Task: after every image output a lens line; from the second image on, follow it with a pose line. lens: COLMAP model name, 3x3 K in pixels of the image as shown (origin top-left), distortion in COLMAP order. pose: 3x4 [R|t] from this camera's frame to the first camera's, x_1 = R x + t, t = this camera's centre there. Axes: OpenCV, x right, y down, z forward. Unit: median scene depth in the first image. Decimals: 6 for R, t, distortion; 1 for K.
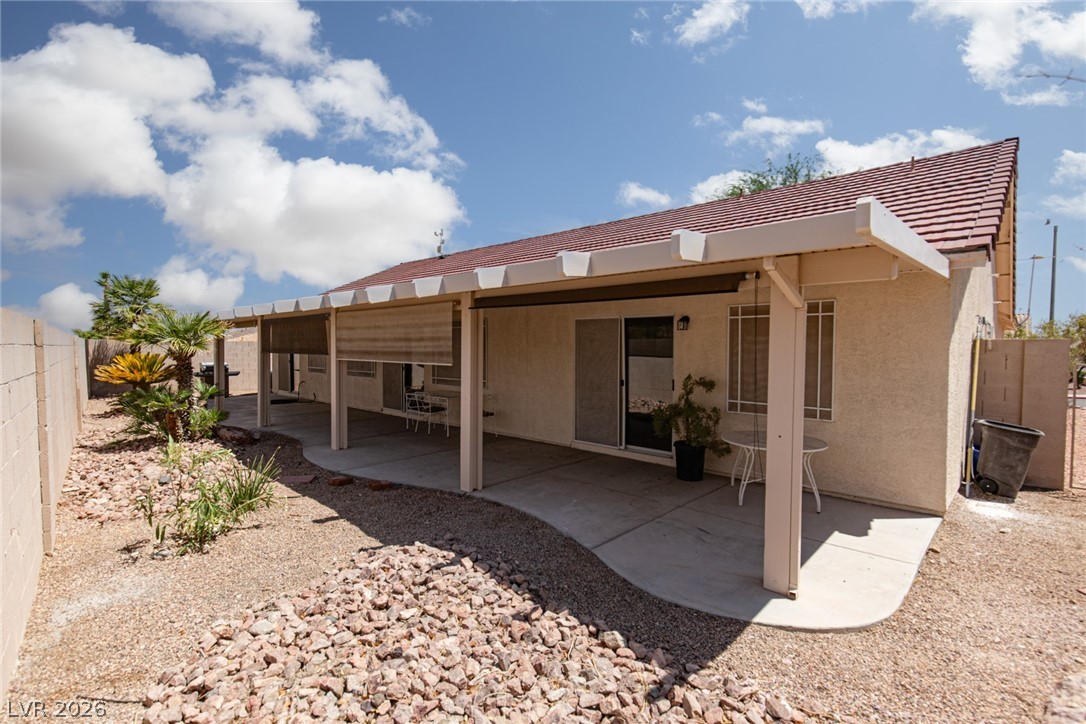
lens RADIAL K [[494.3, 0, 542.7], [0, 494.3, 362.7], [0, 0, 1]] dist [0.005296, -0.000675]
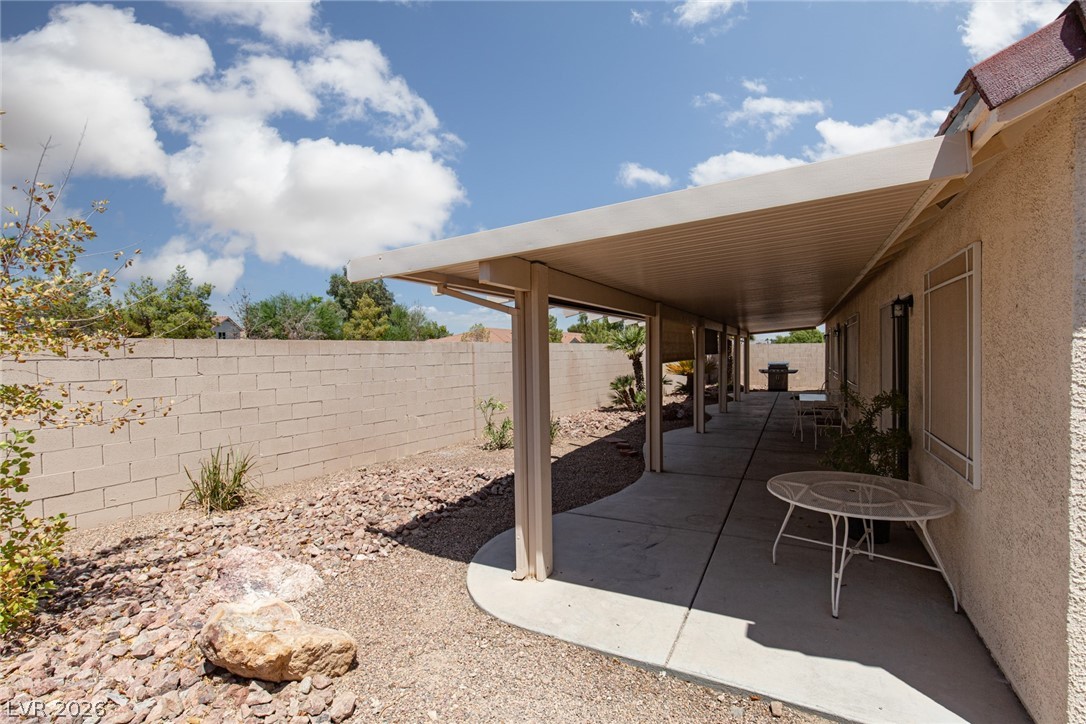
lens RADIAL K [[494.3, 0, 543.2], [0, 494.3, 357.6], [0, 0, 1]] dist [0.005296, -0.000675]
pose [[0.293745, 0.008686, -0.955844, 1.125689], [-0.022341, 0.999748, 0.002219, 0.003503], [0.955623, 0.020703, 0.293865, 0.548929]]
